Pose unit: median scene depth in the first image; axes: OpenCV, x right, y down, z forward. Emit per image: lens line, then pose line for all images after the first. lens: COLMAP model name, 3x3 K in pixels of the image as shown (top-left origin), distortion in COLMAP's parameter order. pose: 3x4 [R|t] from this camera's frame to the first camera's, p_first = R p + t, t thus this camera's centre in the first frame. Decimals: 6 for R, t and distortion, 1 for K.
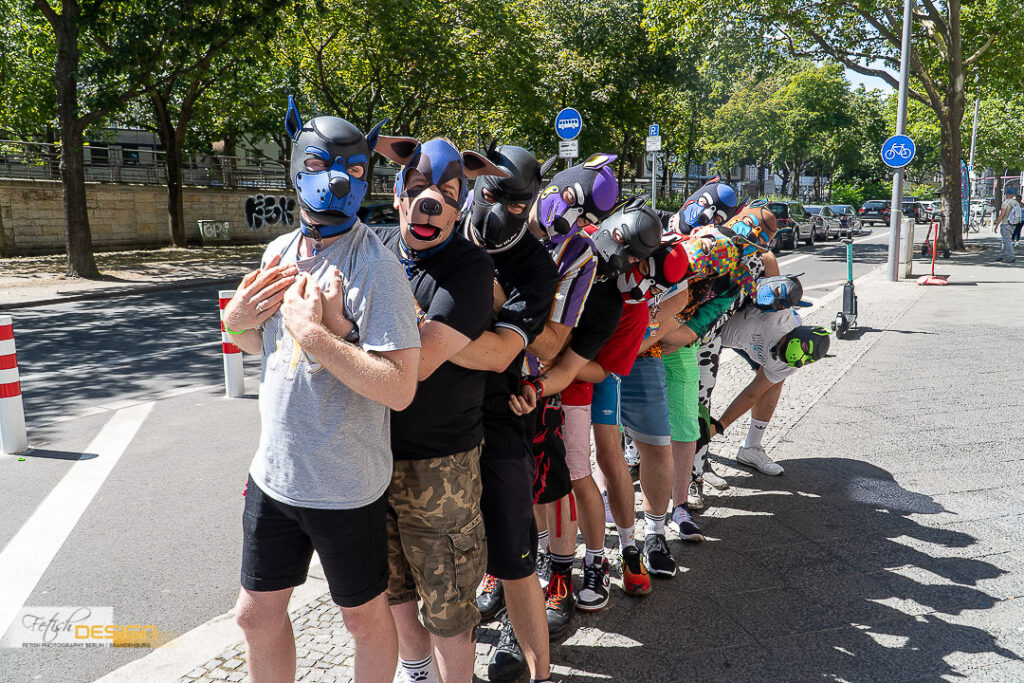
lens RADIAL K [[873.1, 0, 534.9], [0, 873.1, 346.6], [0, 0, 1]] dist [0.008238, 0.005384]
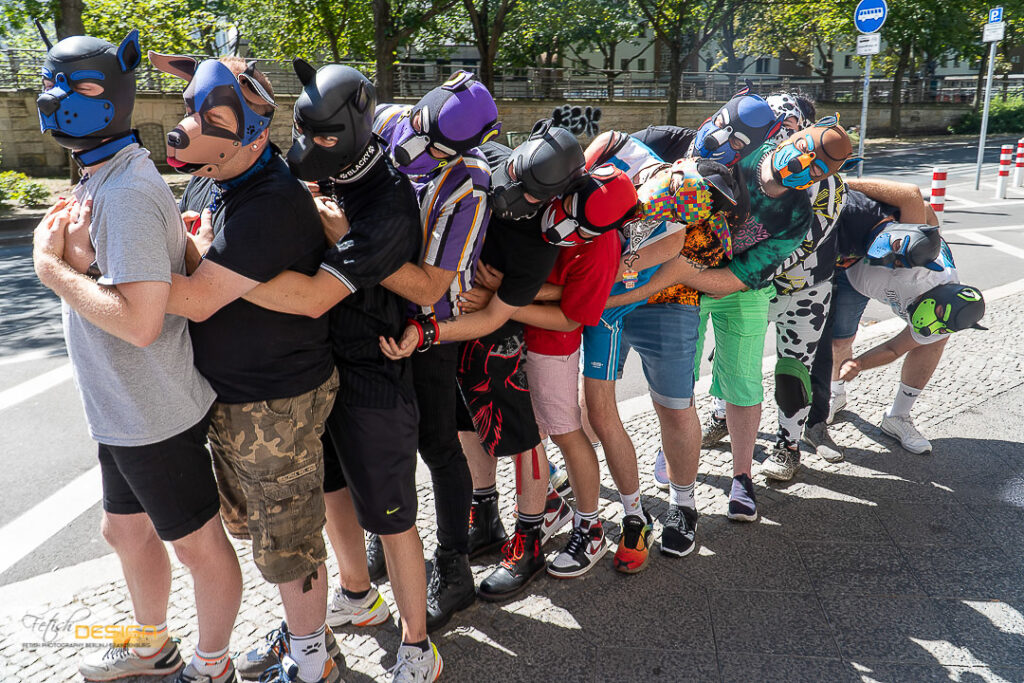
lens RADIAL K [[873.1, 0, 512.4], [0, 873.1, 340.6], [0, 0, 1]] dist [0.008238, 0.005384]
pose [[0.920731, 0.089197, -0.379866, 0.336848], [-0.053248, 0.993137, 0.104135, -0.036120], [0.386547, -0.075653, 0.919162, 0.155070]]
